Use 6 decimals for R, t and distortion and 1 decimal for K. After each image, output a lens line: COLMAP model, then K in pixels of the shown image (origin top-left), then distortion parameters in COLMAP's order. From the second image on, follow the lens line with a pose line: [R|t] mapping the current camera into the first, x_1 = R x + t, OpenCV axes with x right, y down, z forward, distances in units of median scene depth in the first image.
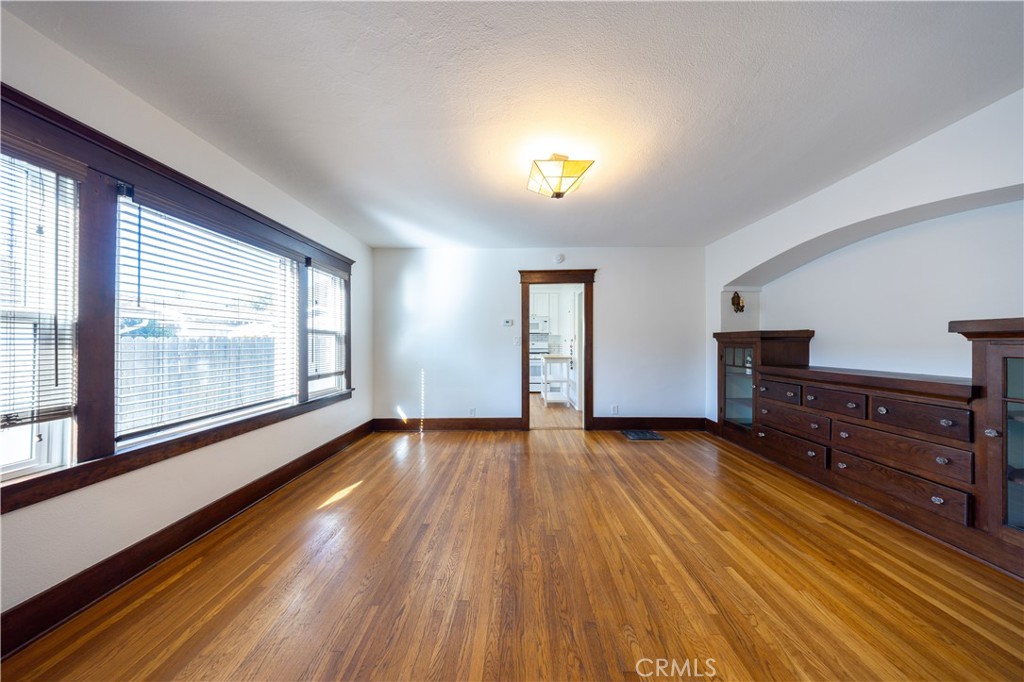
lens RADIAL K [[297.6, 0, 523.8], [0, 297.6, 345.1], [0, 0, 1]] dist [0.000484, 0.000001]
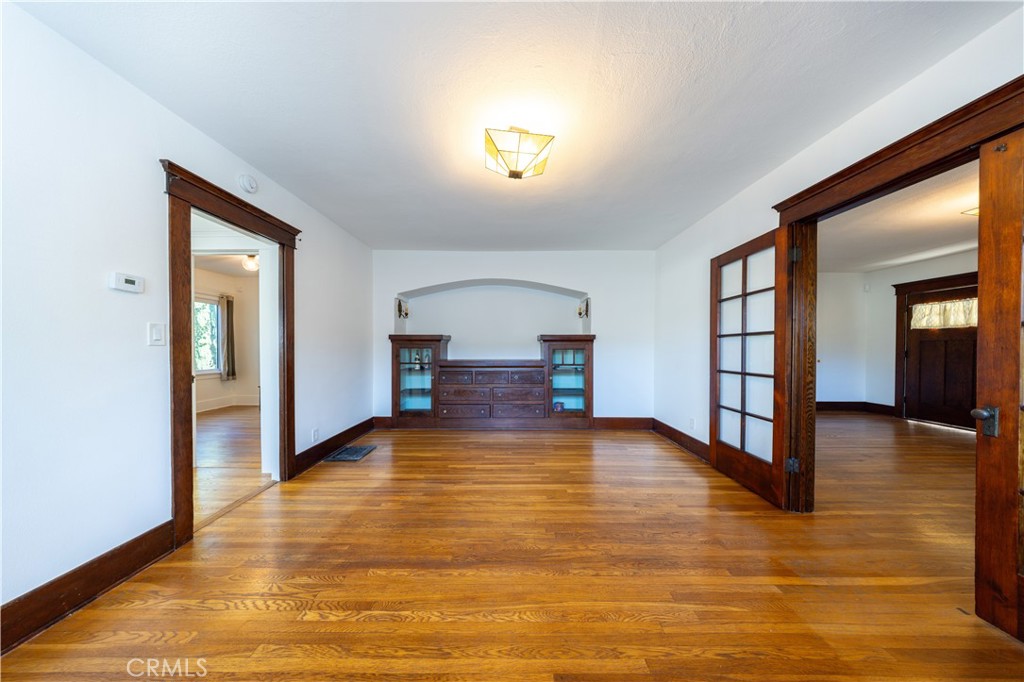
lens RADIAL K [[292.7, 0, 511.3], [0, 292.7, 350.2], [0, 0, 1]] dist [0.000663, 0.000023]
pose [[0.027846, -0.012557, 0.999533, -0.509038], [0.002662, 0.999918, 0.012488, 0.005753], [-0.999609, 0.002313, 0.027877, 0.645080]]
